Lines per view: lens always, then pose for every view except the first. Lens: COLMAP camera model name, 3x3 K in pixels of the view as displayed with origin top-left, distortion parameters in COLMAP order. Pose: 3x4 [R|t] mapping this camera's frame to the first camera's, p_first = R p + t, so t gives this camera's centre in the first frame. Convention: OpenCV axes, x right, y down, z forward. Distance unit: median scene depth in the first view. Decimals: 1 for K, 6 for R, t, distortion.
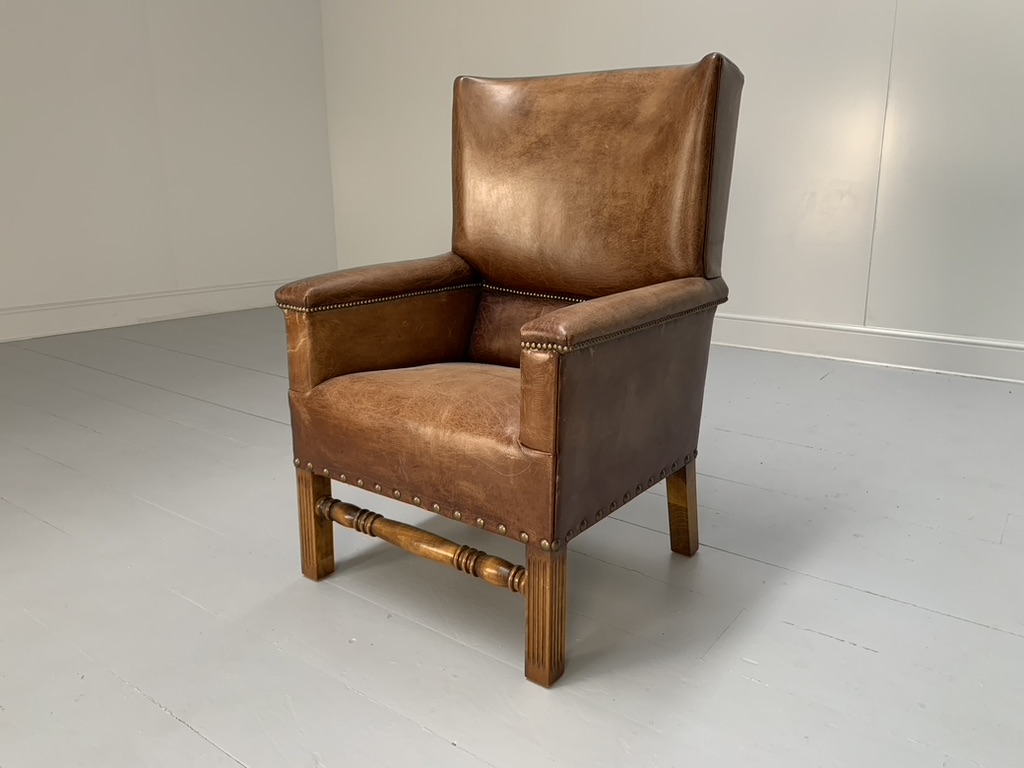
lens RADIAL K [[800.9, 0, 510.1], [0, 800.9, 366.1], [0, 0, 1]] dist [0.043847, -0.002054]
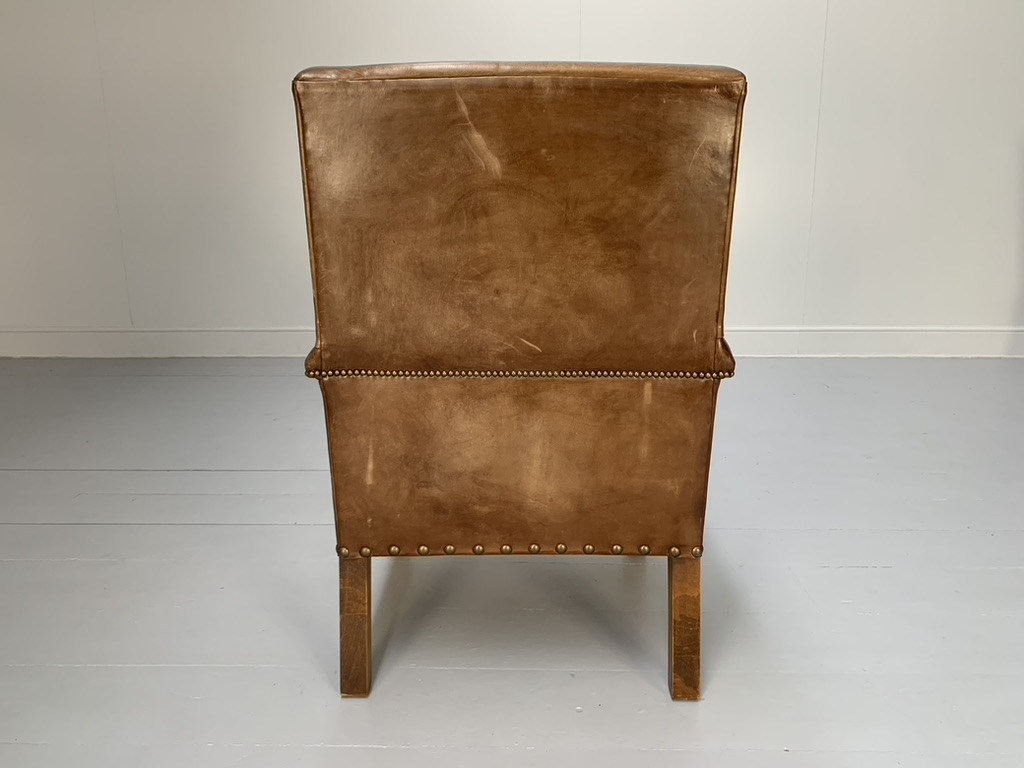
lens RADIAL K [[781.9, 0, 514.5], [0, 781.9, 372.7], [0, 0, 1]] dist [0.039238, -0.010189]
pose [[0.805528, -0.133189, 0.577395, -0.660546], [0.135136, 0.990026, 0.039842, -0.085364], [-0.576943, 0.045933, 0.815492, 0.250963]]
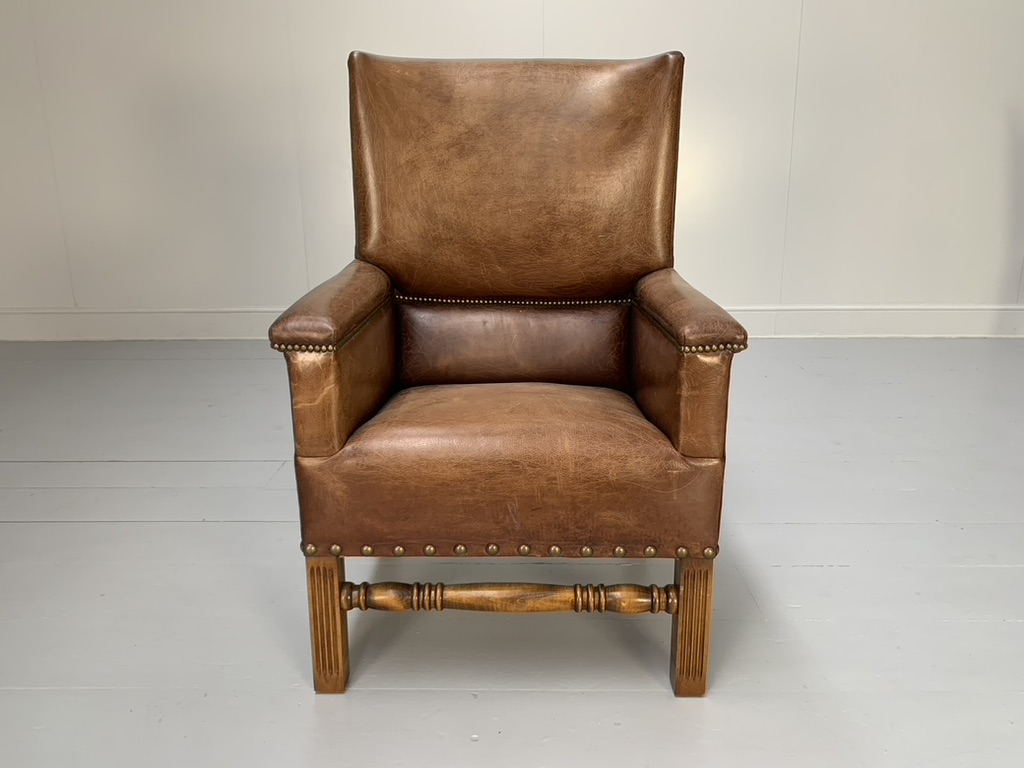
lens RADIAL K [[781.9, 0, 514.5], [0, 781.9, 372.7], [0, 0, 1]] dist [0.039238, -0.010189]
pose [[0.803384, -0.148242, 0.576713, -0.513703], [0.138541, 0.988471, 0.061089, -0.063651], [-0.579120, 0.030821, 0.814659, 0.281739]]
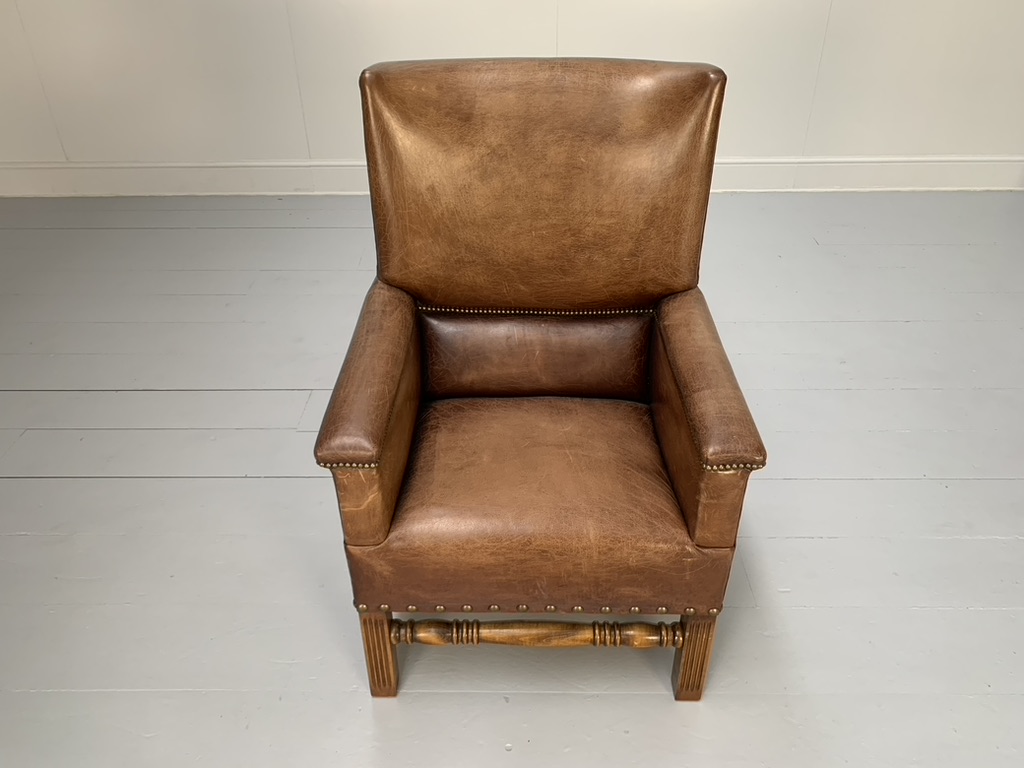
lens RADIAL K [[780.6, 0, 508.0], [0, 780.6, 369.6], [0, 0, 1]] dist [0.037250, -0.004038]
pose [[0.806690, -0.322370, 0.495306, -0.474084], [0.142970, 0.919678, 0.365721, -0.401063], [-0.573420, -0.224210, 0.787985, 0.307048]]
